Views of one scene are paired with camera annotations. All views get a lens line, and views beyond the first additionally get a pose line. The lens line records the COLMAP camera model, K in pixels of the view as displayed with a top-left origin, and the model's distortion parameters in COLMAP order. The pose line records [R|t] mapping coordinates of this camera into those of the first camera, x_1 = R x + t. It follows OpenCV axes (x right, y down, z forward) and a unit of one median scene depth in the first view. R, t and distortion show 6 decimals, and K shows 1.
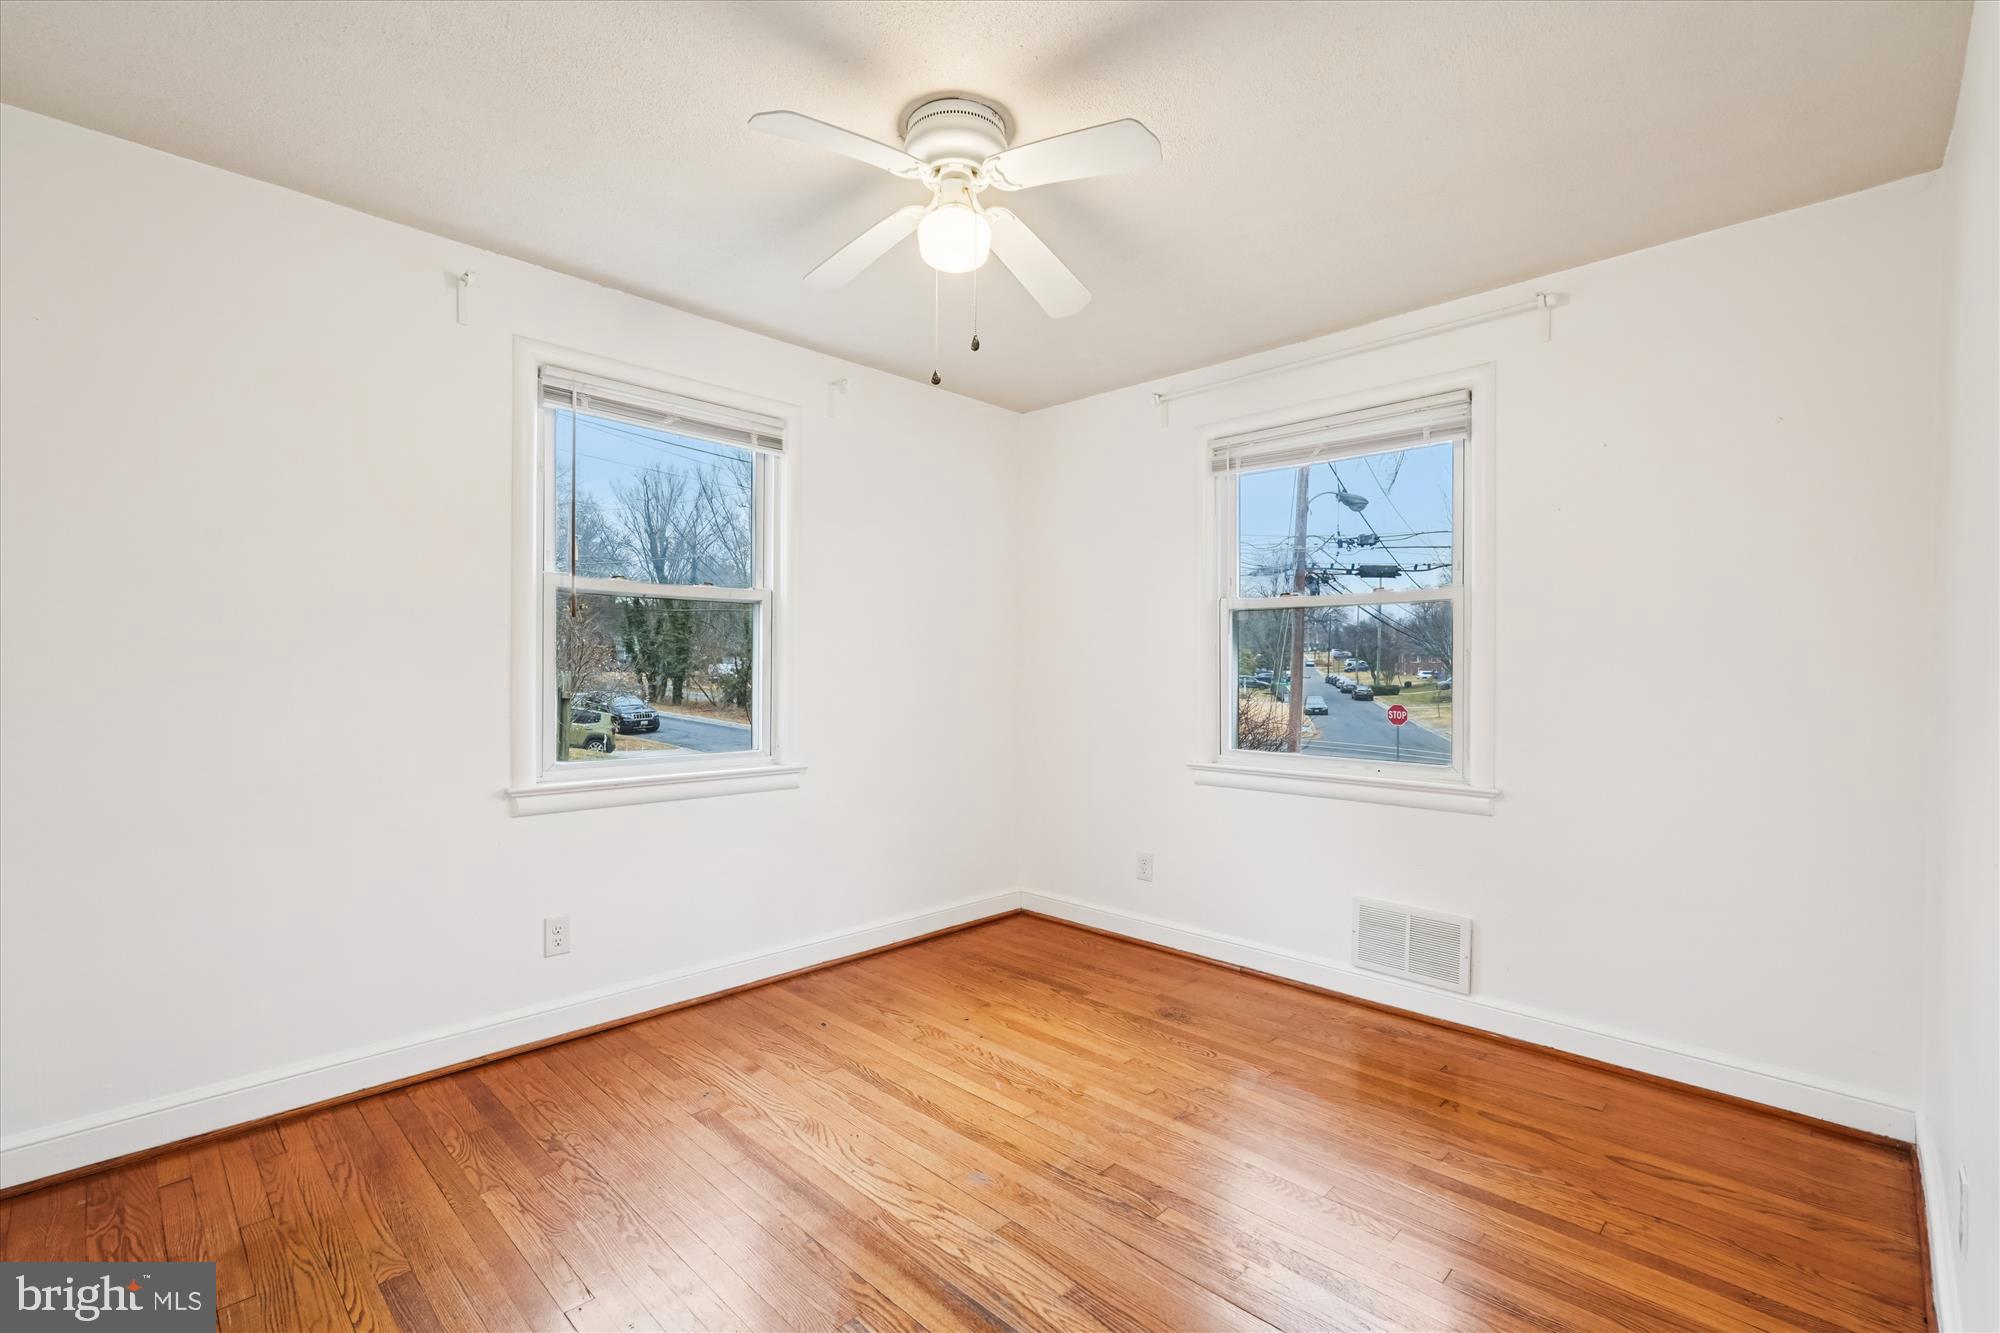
lens RADIAL K [[890.1, 0, 992.4], [0, 890.1, 680.5], [0, 0, 1]] dist [-0.001251, 0.000137]
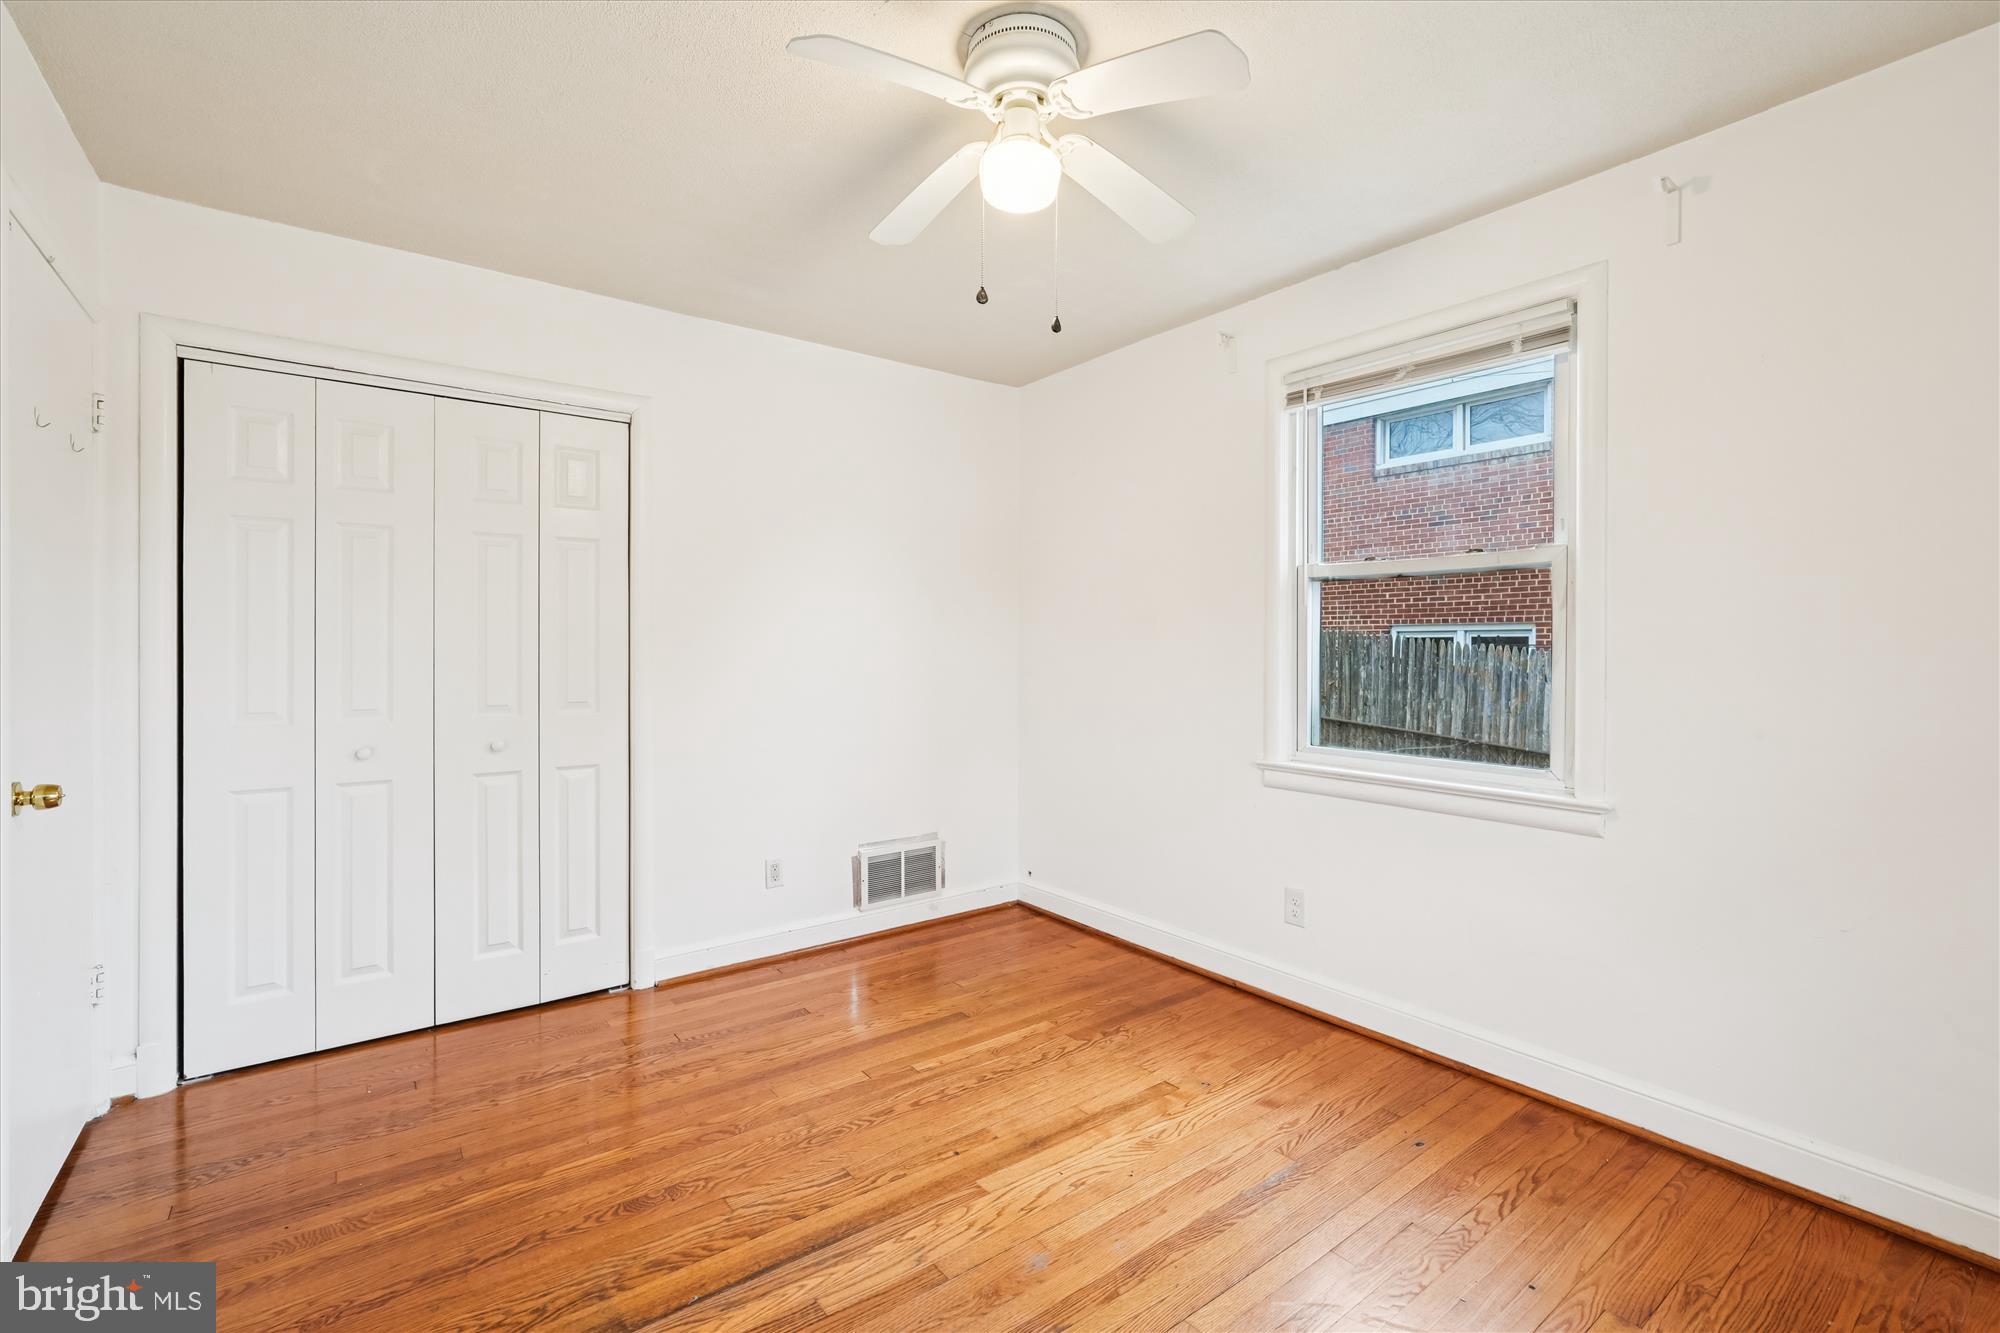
lens RADIAL K [[887.5, 0, 1006.4], [0, 887.5, 653.4], [0, 0, 1]] dist [-0.000646, -0.000020]
pose [[-0.132101, 0.000281, -0.991236, 0.713686], [-0.017114, 0.999850, 0.002565, -0.014319], [0.991088, 0.017303, -0.132077, 0.934160]]
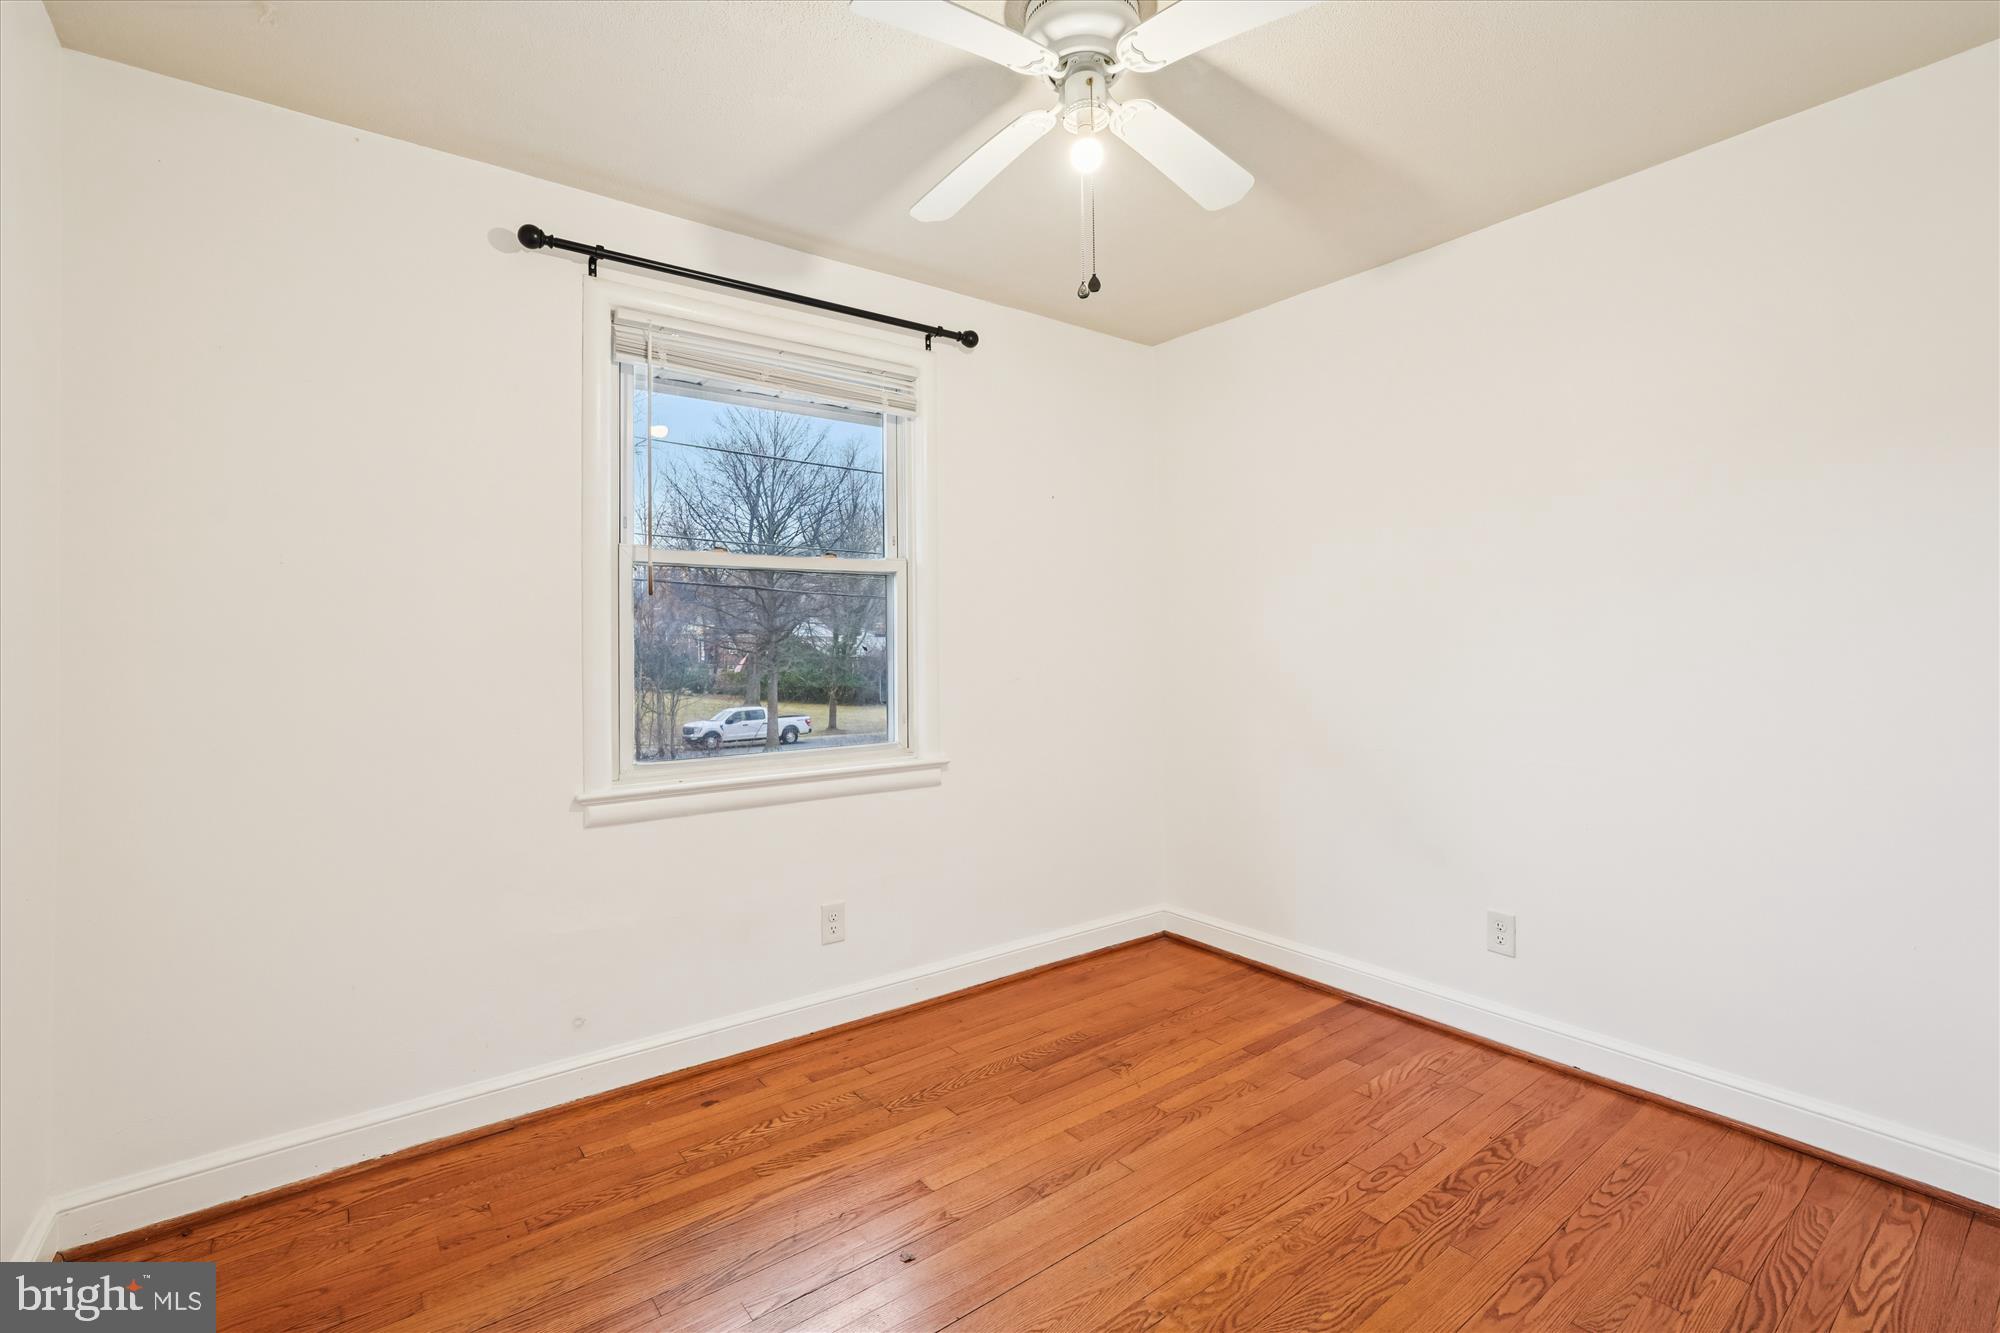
lens RADIAL K [[1121.5, 0, 1007.6], [0, 1121.5, 651.4], [0, 0, 1]] dist [0.003971, 0.000995]
pose [[0.998388, -0.025250, -0.050826, -0.080113], [0.024883, 0.999660, -0.007844, 0.000301], [0.051007, 0.006566, 0.998677, -0.082004]]
